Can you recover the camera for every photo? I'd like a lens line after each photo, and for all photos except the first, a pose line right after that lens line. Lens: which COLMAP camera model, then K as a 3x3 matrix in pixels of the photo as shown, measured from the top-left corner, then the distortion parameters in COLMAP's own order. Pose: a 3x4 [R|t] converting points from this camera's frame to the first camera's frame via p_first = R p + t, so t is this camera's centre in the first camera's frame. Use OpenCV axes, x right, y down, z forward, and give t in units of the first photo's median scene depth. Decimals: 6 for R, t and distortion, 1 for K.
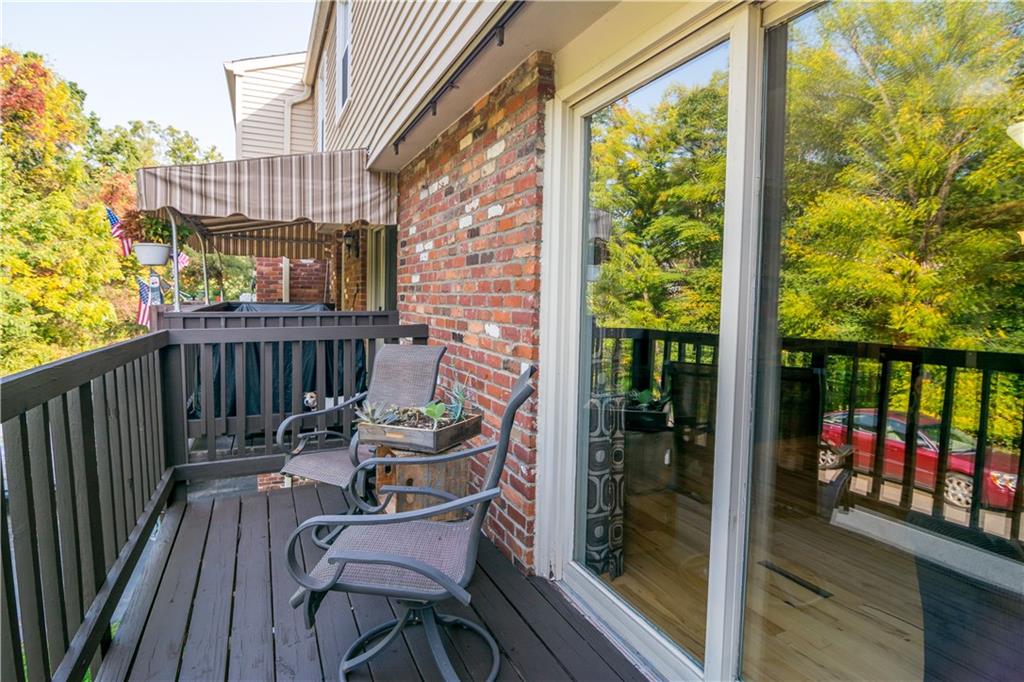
lens RADIAL K [[554.2, 0, 509.1], [0, 554.2, 328.5], [0, 0, 1]] dist [-0.015664, -0.001548]
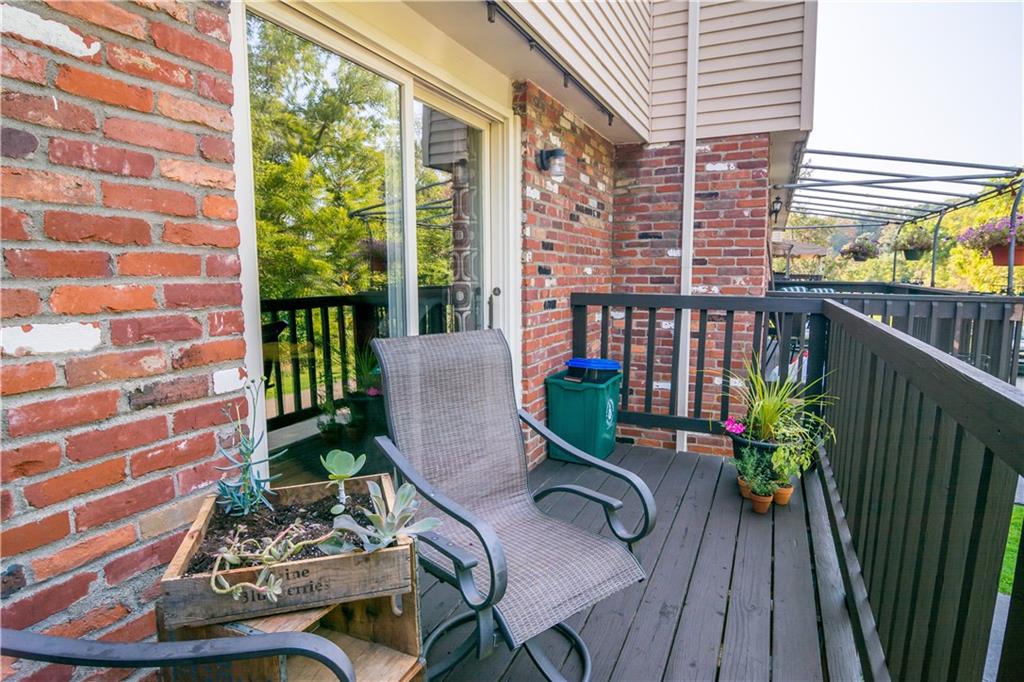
lens RADIAL K [[554.2, 0, 509.1], [0, 554.2, 328.5], [0, 0, 1]] dist [-0.015664, -0.001548]
pose [[-0.609221, -0.085021, 0.788429, -0.555423], [0.028994, 0.991183, 0.129289, -0.044558], [-0.792470, 0.101626, -0.601385, 1.014825]]
